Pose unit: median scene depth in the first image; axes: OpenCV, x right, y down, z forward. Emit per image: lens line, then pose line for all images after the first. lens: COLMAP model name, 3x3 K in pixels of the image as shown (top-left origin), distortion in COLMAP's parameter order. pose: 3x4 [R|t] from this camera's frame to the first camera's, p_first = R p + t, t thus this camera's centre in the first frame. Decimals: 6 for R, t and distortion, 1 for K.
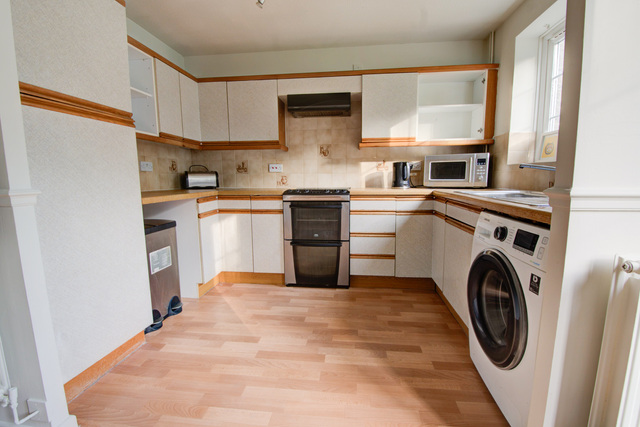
lens RADIAL K [[280.1, 0, 324.2], [0, 280.1, 213.7], [0, 0, 1]] dist [0.001761, -0.011617]
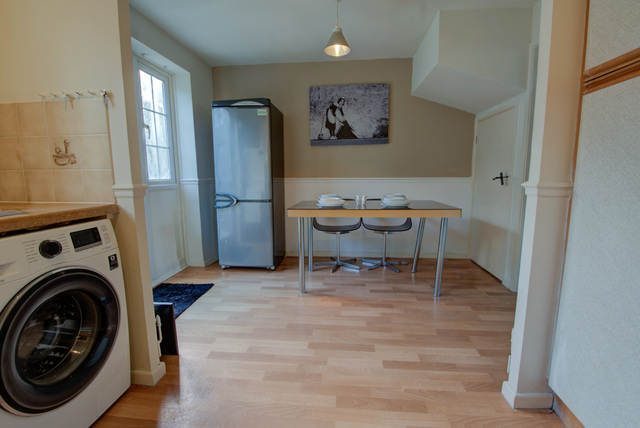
lens RADIAL K [[280.1, 0, 324.2], [0, 280.1, 214.2], [0, 0, 1]] dist [0.001761, -0.011617]
pose [[-0.999884, 0.014148, -0.005684, -0.073770], [0.012106, 0.963301, 0.268149, -0.107839], [0.009269, 0.268049, -0.963361, 0.818736]]
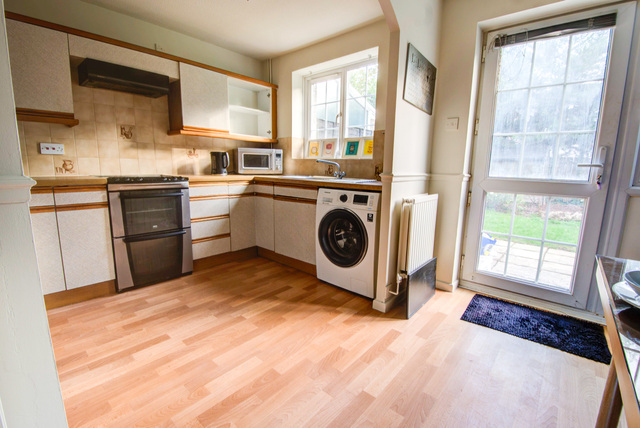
lens RADIAL K [[280.1, 0, 324.2], [0, 280.1, 214.2], [0, 0, 1]] dist [0.001761, -0.011617]
pose [[0.567767, -0.117370, 0.814779, -0.461436], [0.082366, 0.992916, 0.085635, 0.003015], [-0.819058, 0.018489, 0.573412, 0.013777]]
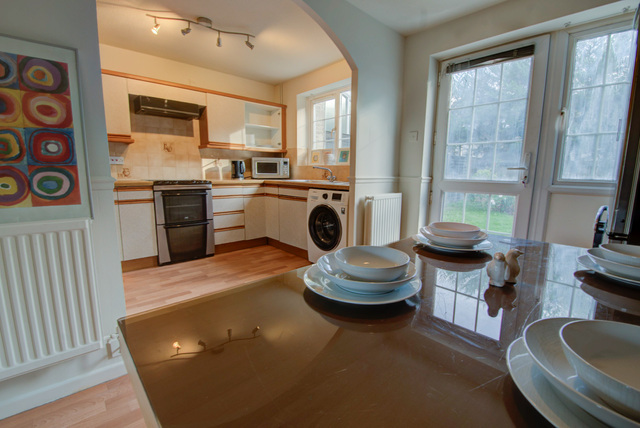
lens RADIAL K [[271.6, 0, 323.3], [0, 271.6, 214.2], [0, 0, 1]] dist [0.001678, -0.000059]
pose [[0.652388, -0.101174, 0.751102, -0.536178], [0.081983, 0.994655, 0.062773, 0.035713], [-0.753438, 0.020625, 0.657196, -0.242323]]
